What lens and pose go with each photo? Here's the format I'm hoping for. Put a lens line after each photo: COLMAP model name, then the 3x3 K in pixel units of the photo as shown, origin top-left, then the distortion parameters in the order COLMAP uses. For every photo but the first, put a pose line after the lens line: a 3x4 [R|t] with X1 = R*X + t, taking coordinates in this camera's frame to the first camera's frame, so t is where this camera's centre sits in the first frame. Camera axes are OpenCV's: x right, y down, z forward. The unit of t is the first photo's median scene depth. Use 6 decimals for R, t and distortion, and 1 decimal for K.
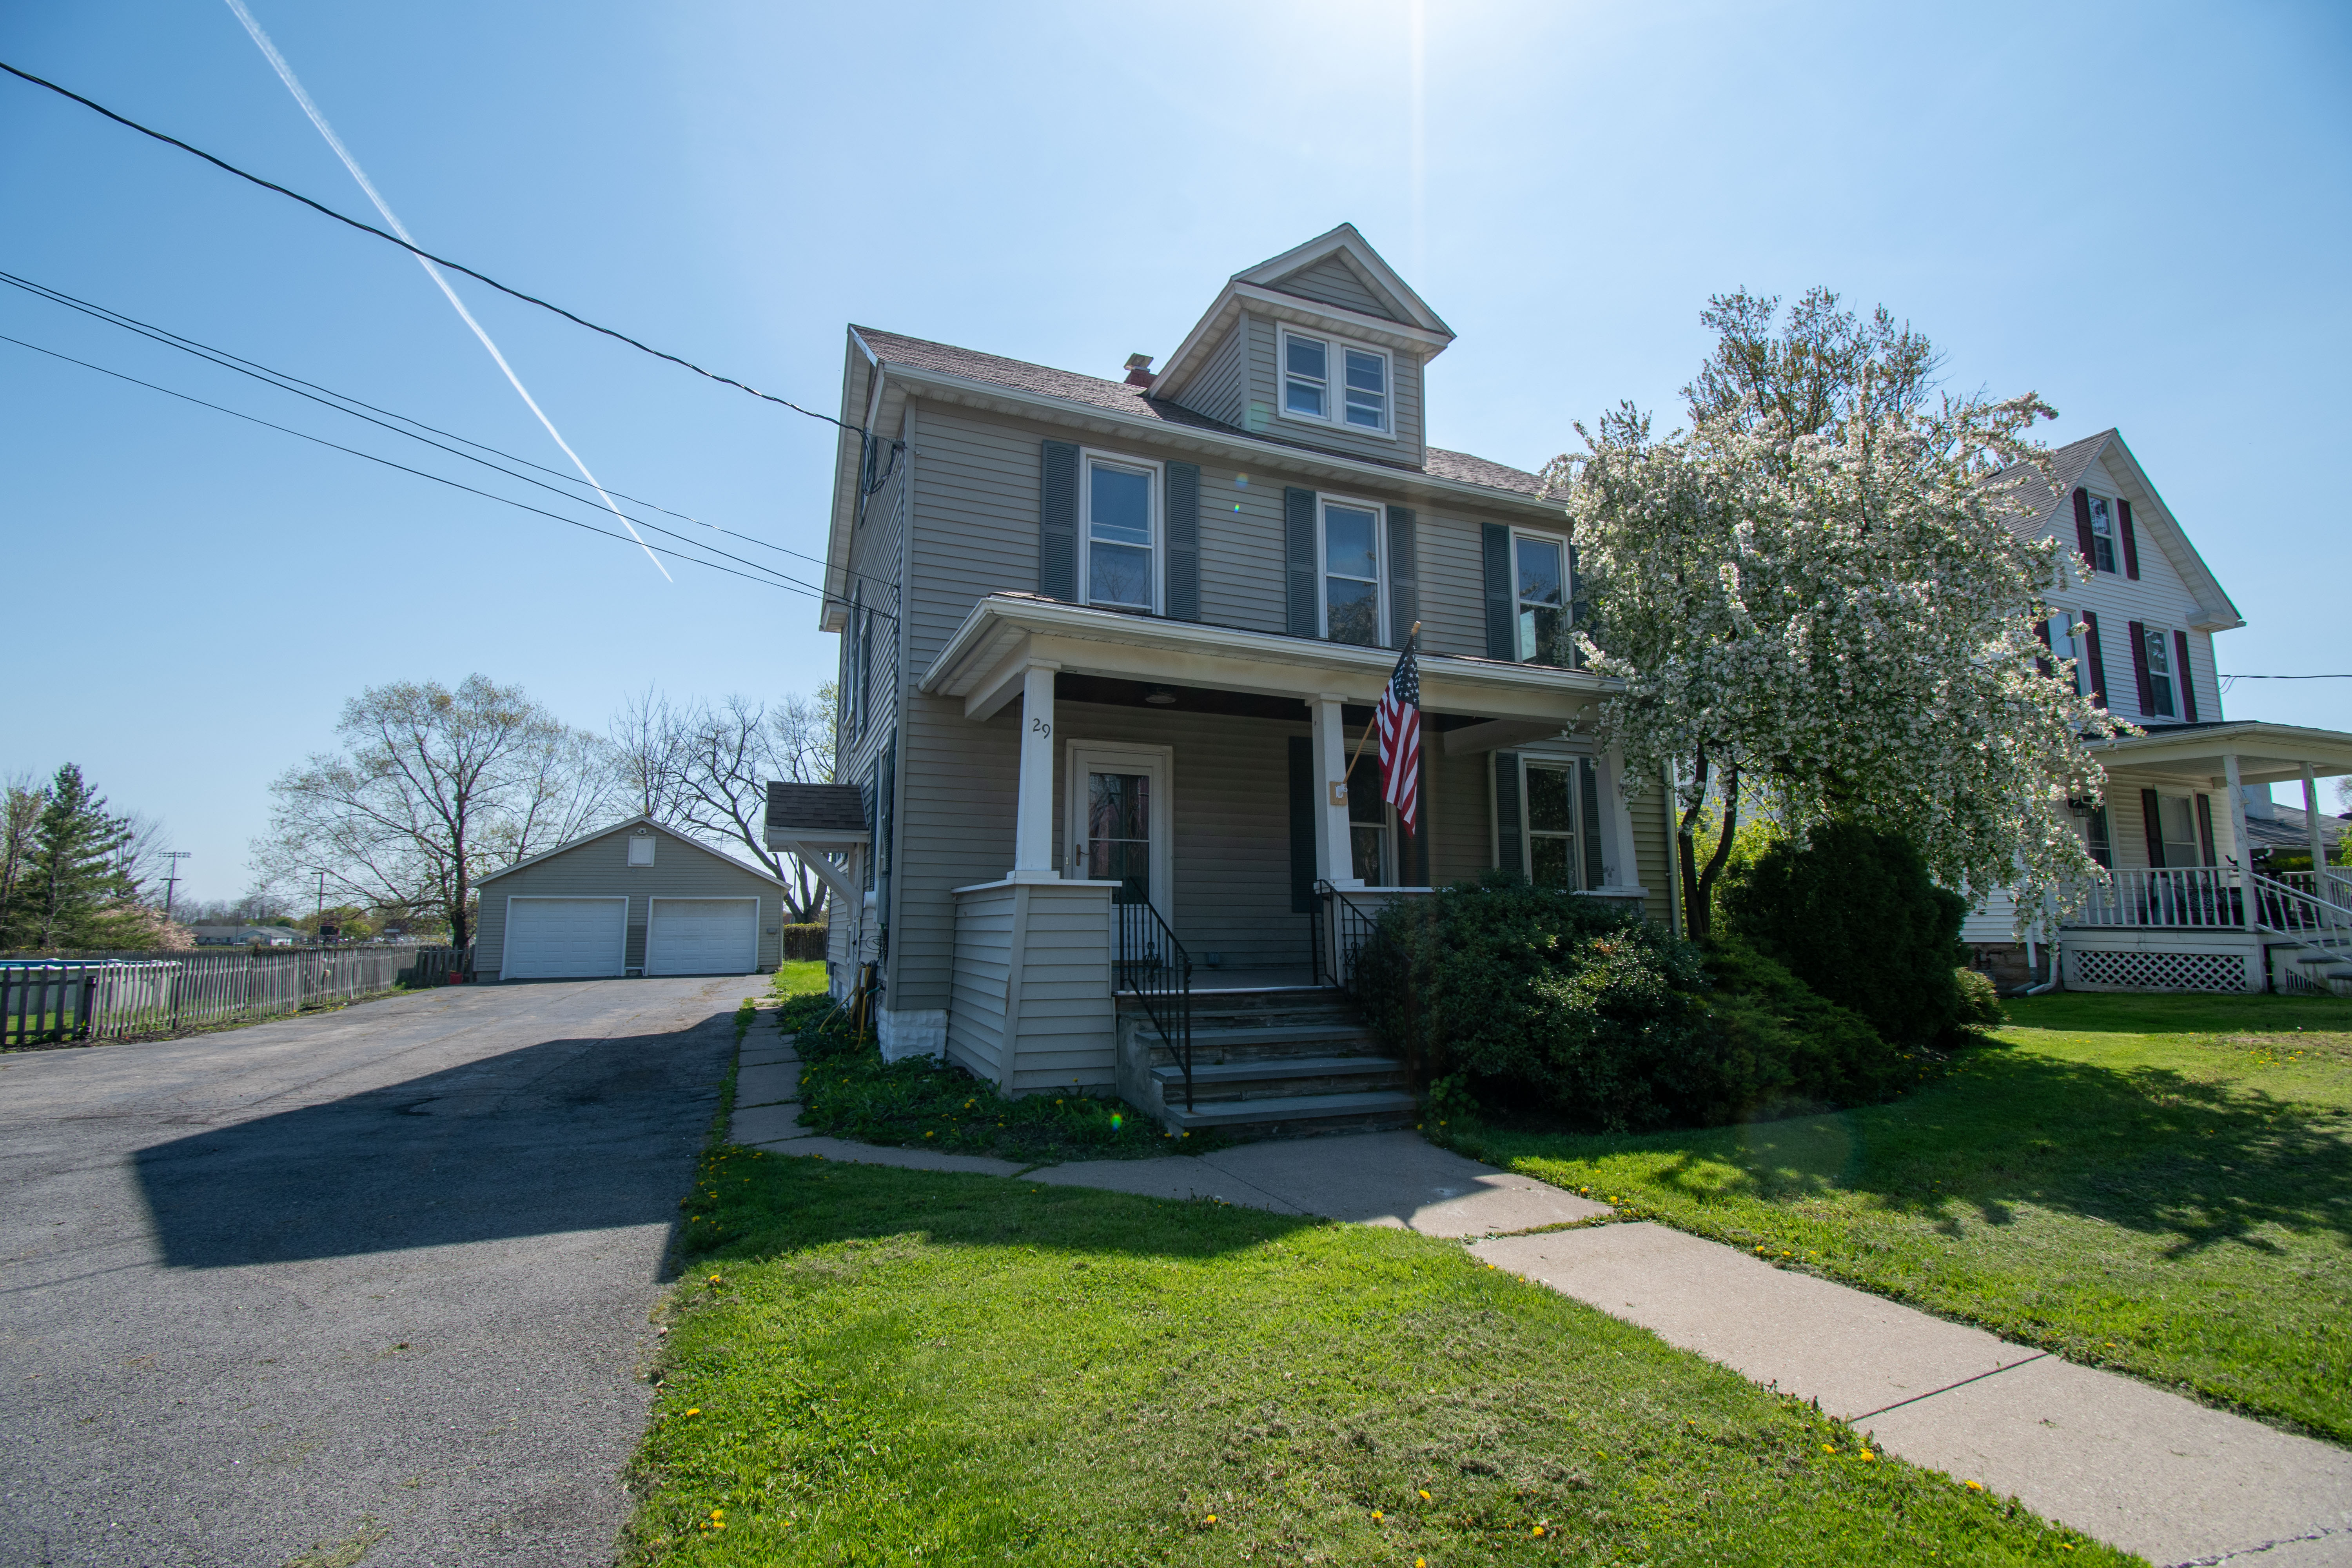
lens RADIAL K [[1033.3, 0, 1167.3], [0, 1033.3, 786.9], [0, 0, 1]] dist [0.000537, -0.006435]
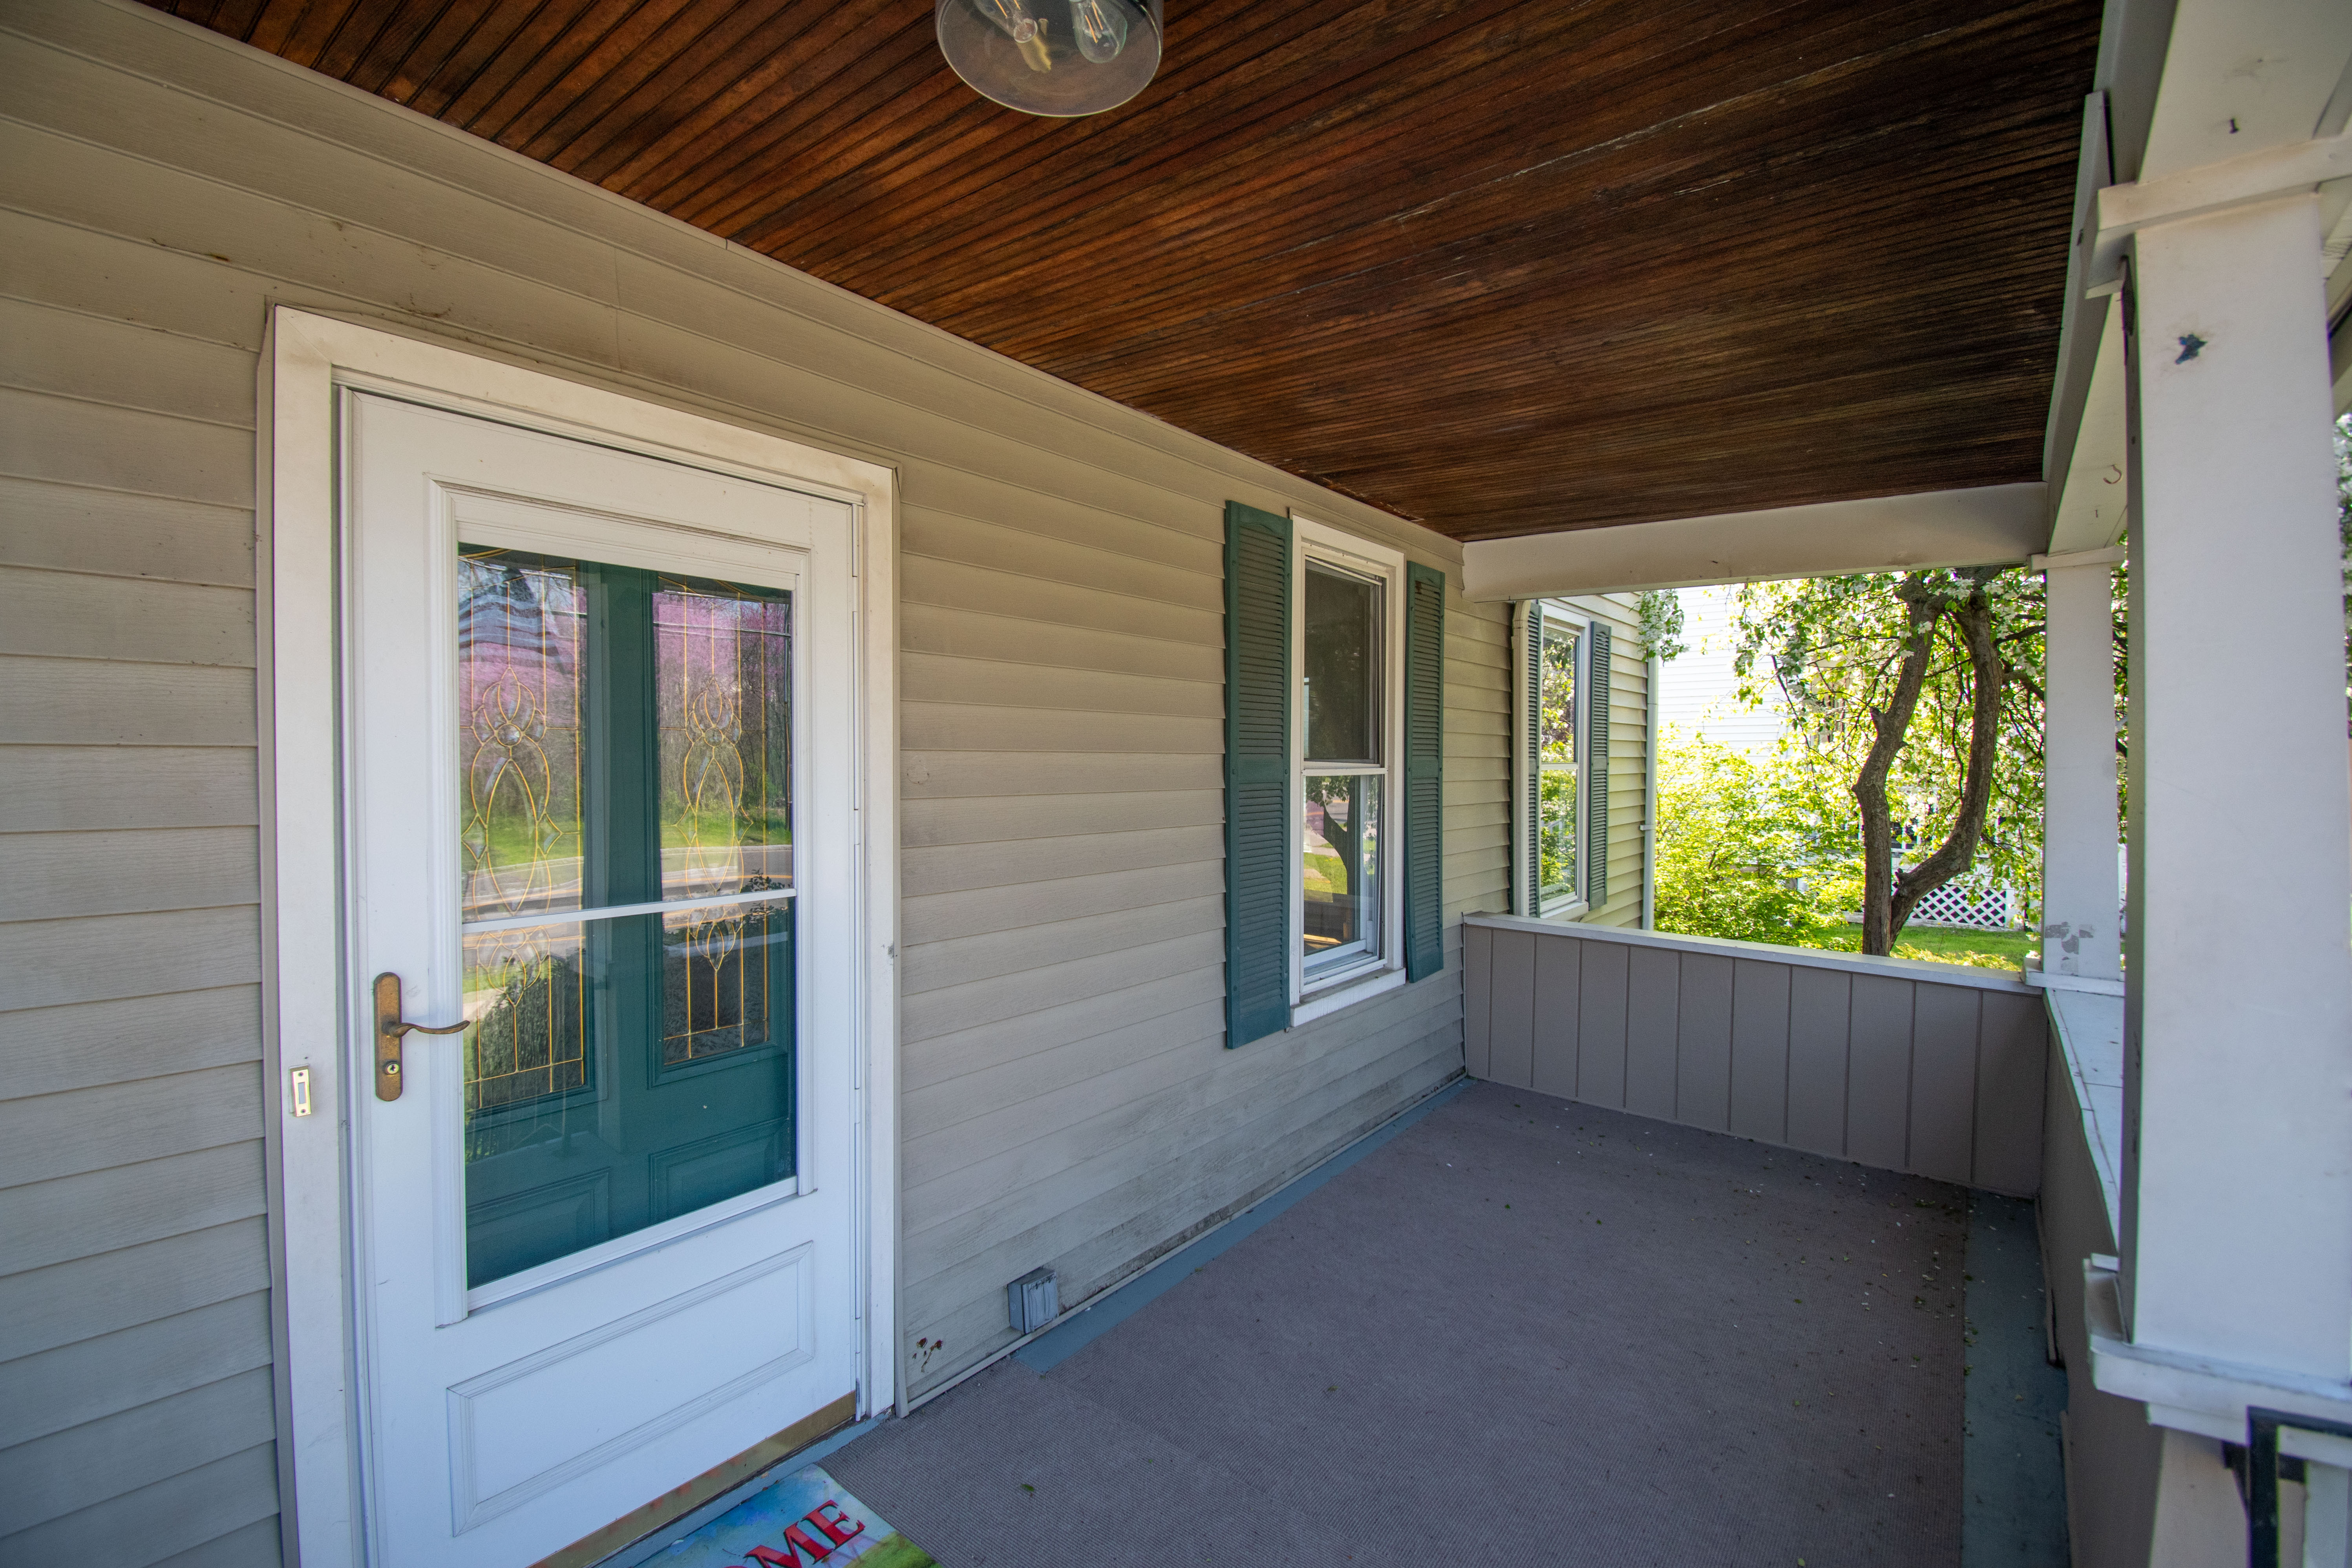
lens RADIAL K [[1033.3, 0, 1167.3], [0, 1033.3, 786.9], [0, 0, 1]] dist [0.000537, -0.006435]
pose [[0.876798, -0.008816, 0.480777, -0.045958], [-0.069036, 0.987166, 0.144003, -0.005717], [-0.475877, -0.159452, 0.864937, 0.652378]]
